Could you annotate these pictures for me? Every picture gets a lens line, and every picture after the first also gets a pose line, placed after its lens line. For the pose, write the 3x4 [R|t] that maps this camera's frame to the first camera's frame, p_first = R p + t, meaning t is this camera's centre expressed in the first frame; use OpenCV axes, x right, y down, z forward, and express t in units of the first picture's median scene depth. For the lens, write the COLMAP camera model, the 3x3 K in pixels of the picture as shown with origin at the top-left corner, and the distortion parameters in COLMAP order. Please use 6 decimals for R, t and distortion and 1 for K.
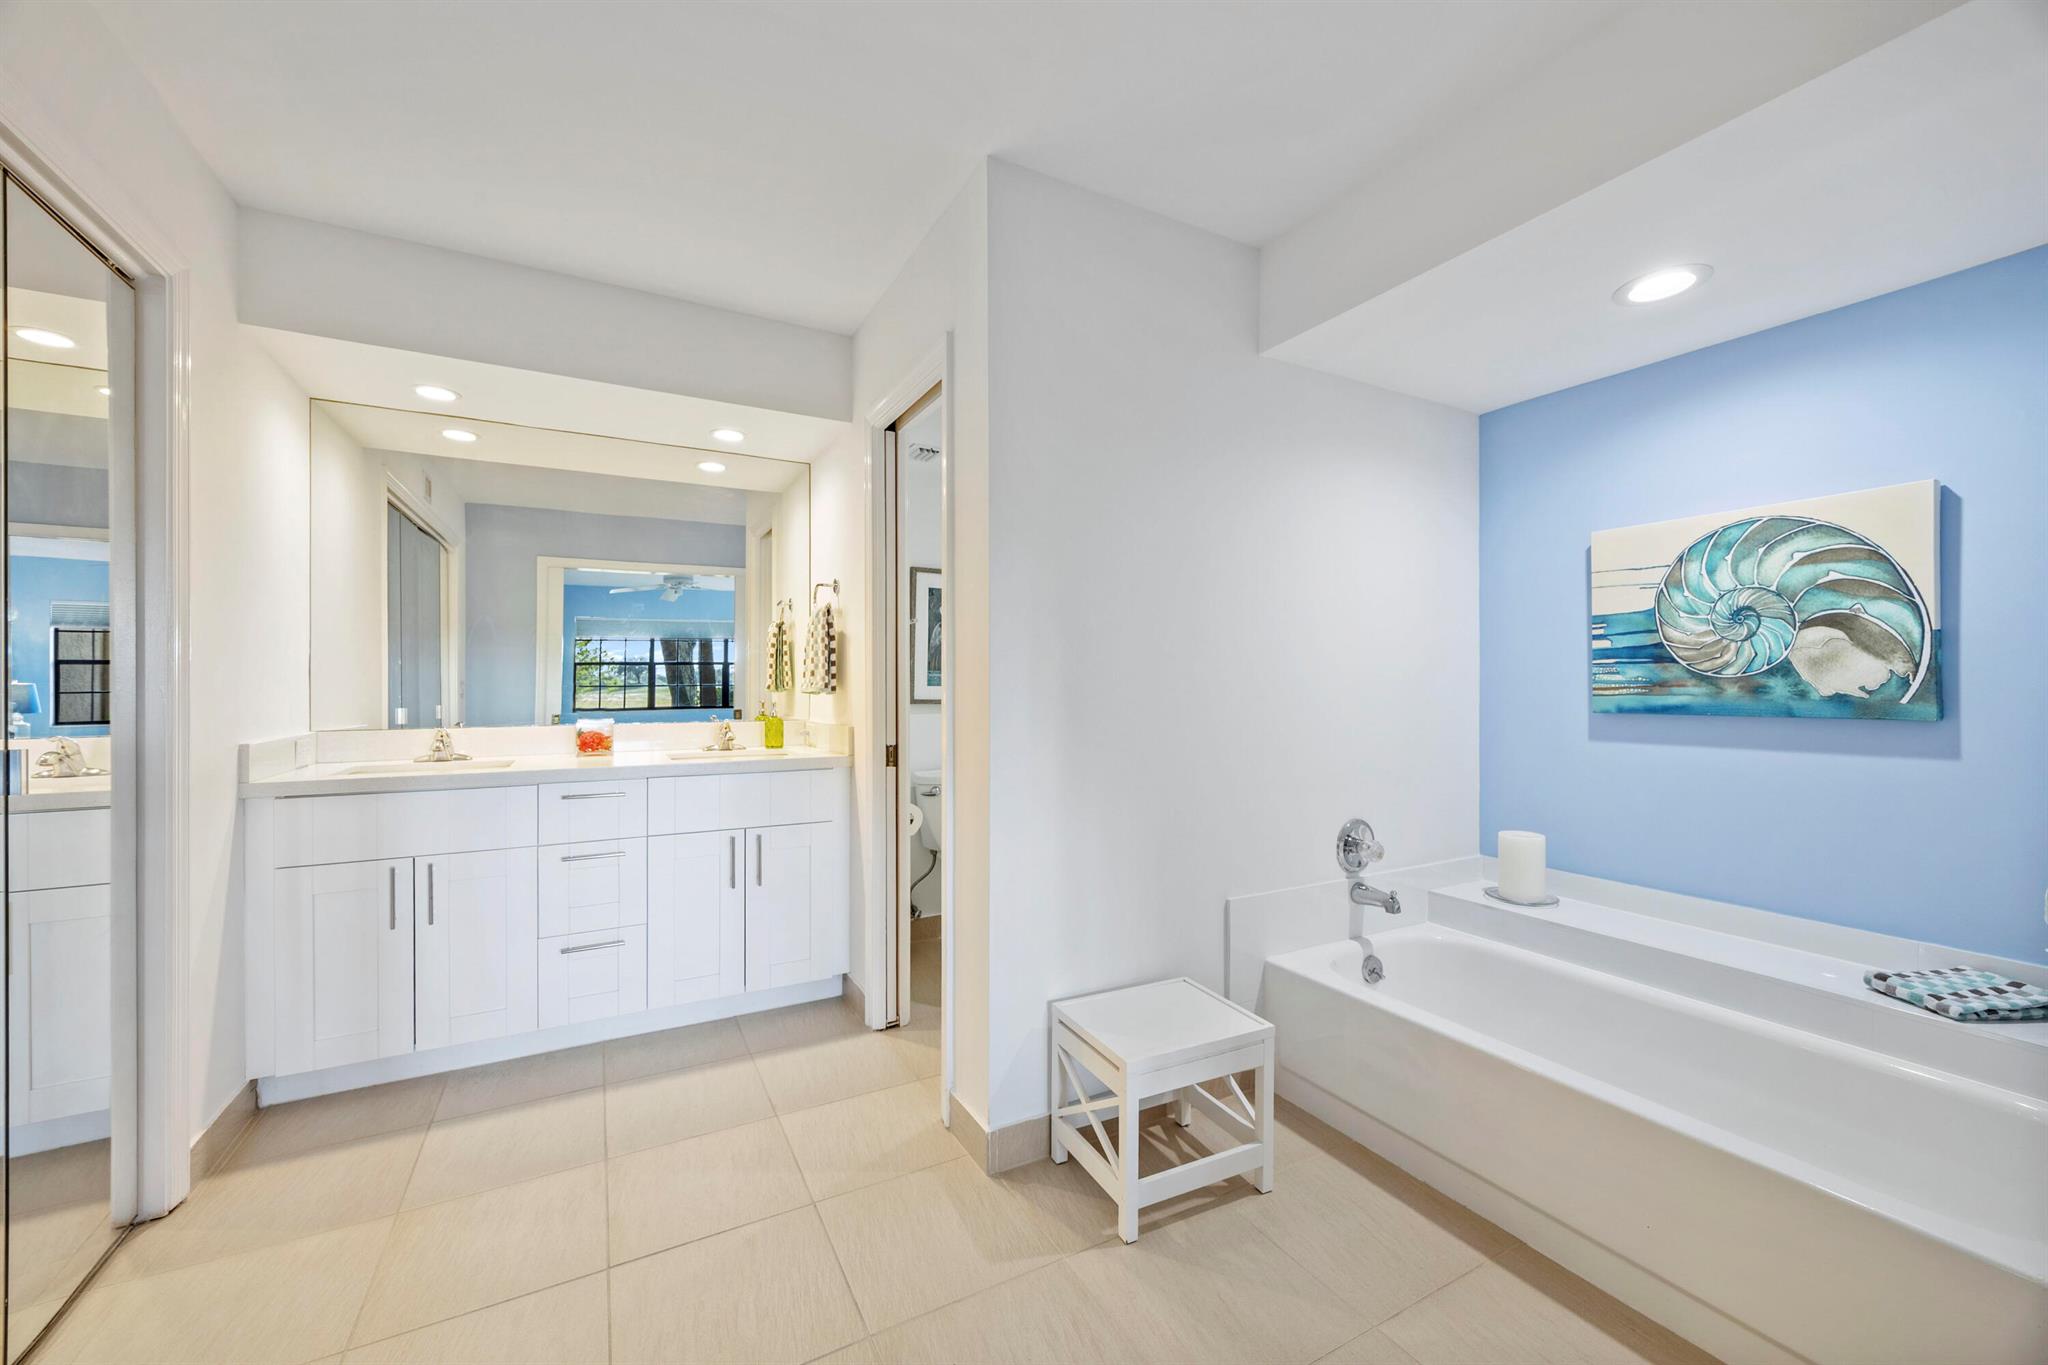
lens RADIAL K [[797.6, 0, 1022.7], [0, 797.6, 681.2], [0, 0, 1]] dist [0.001988, 0.000813]
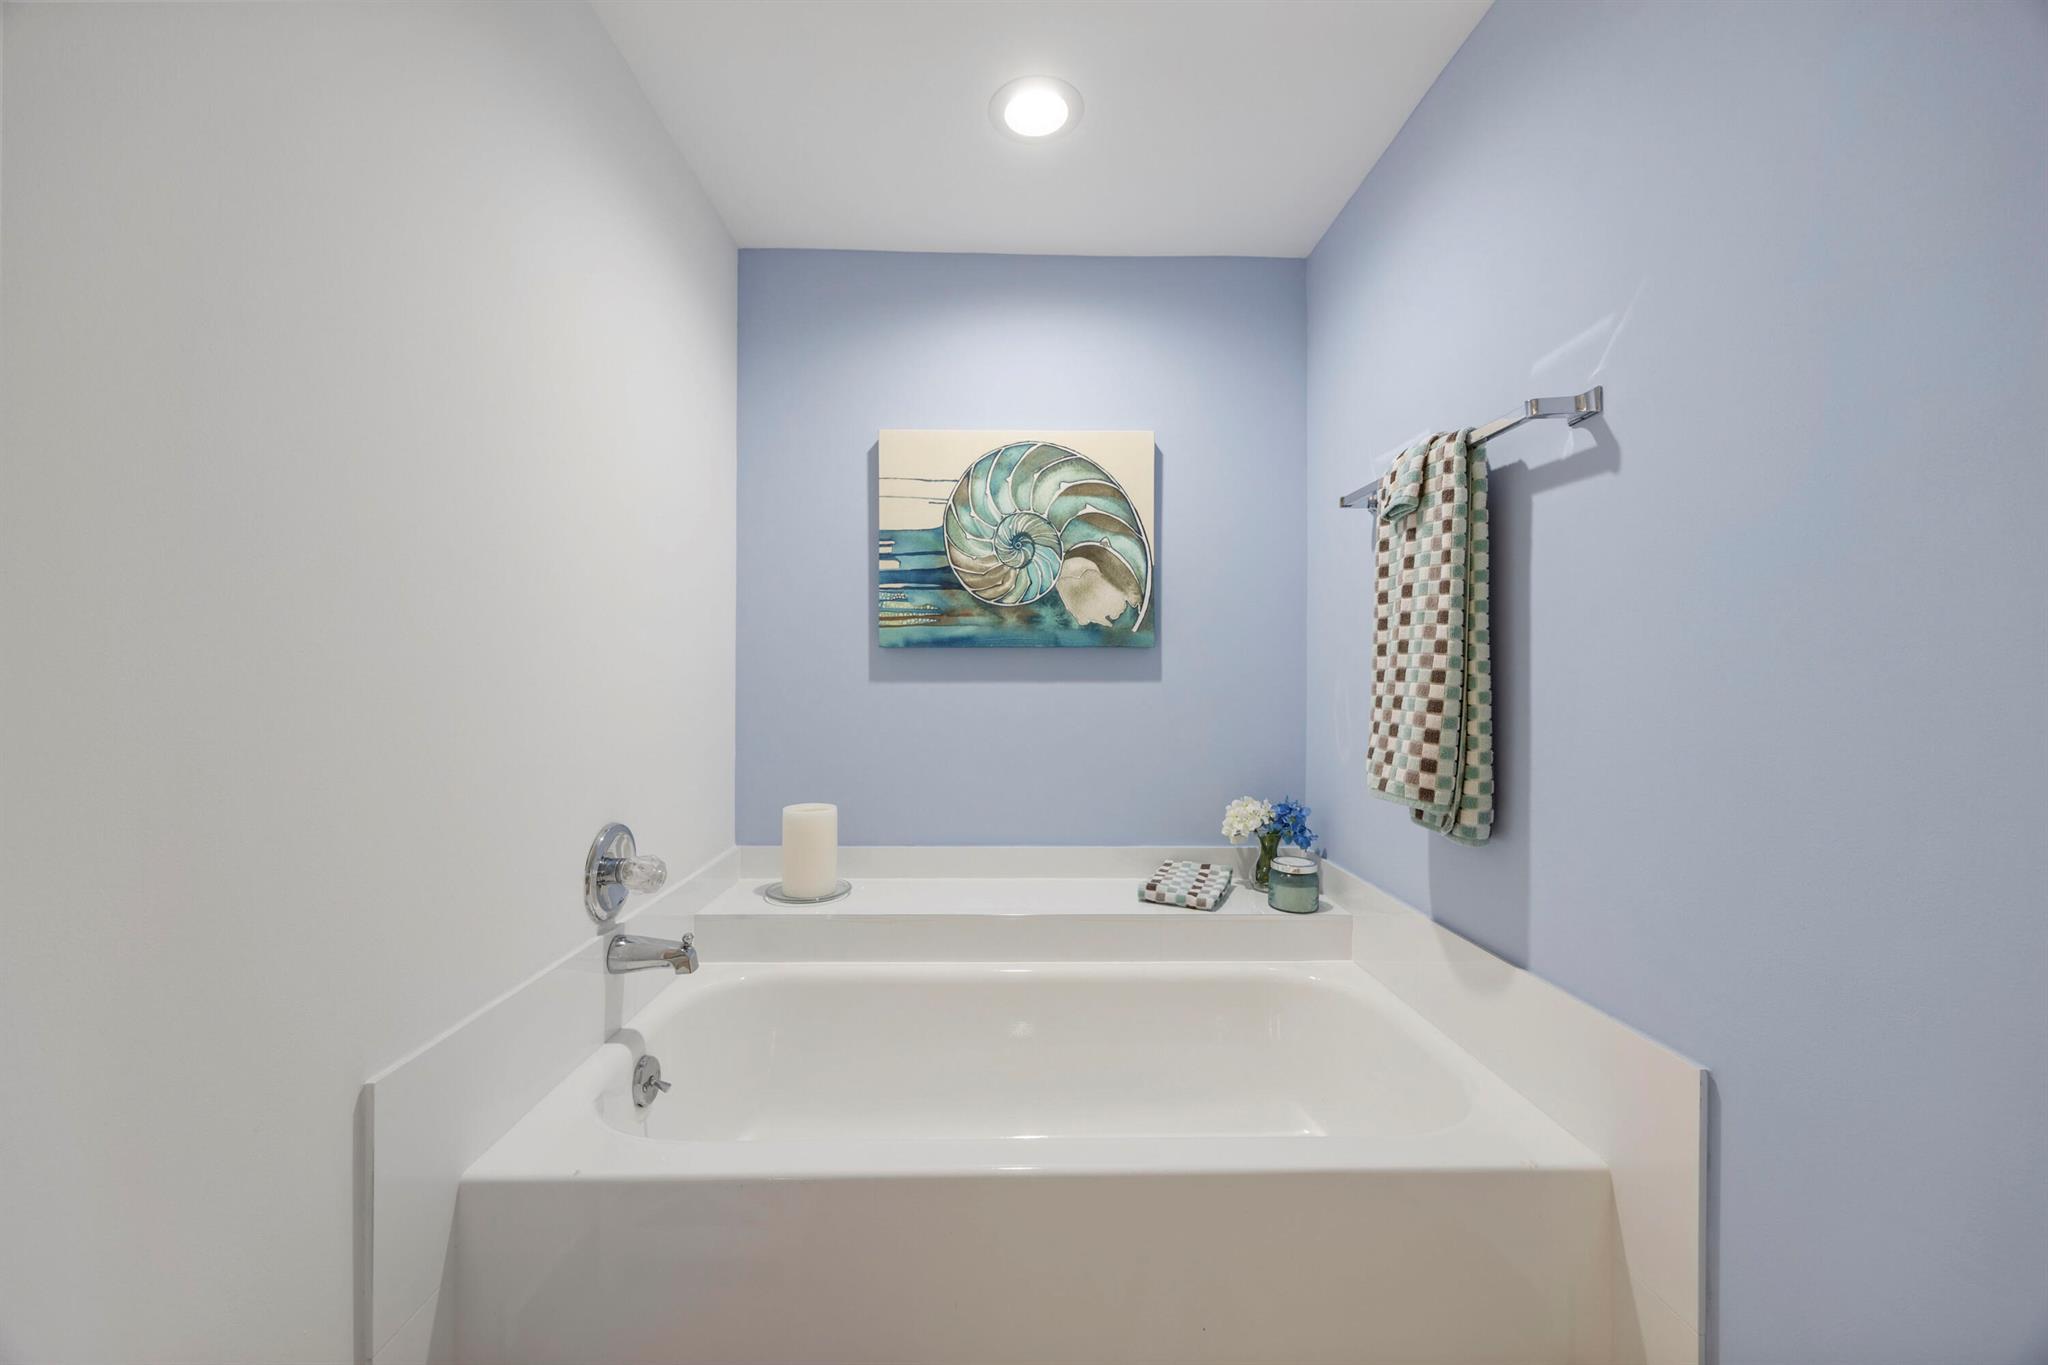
lens RADIAL K [[797.6, 0, 1041.8], [0, 797.6, 670.5], [0, 0, 1]] dist [0.001988, 0.000813]
pose [[0.458159, 0.003326, 0.888864, 0.062394], [-0.004672, 0.999988, -0.001334, 0.071460], [-0.888858, -0.003542, 0.458169, 0.527034]]
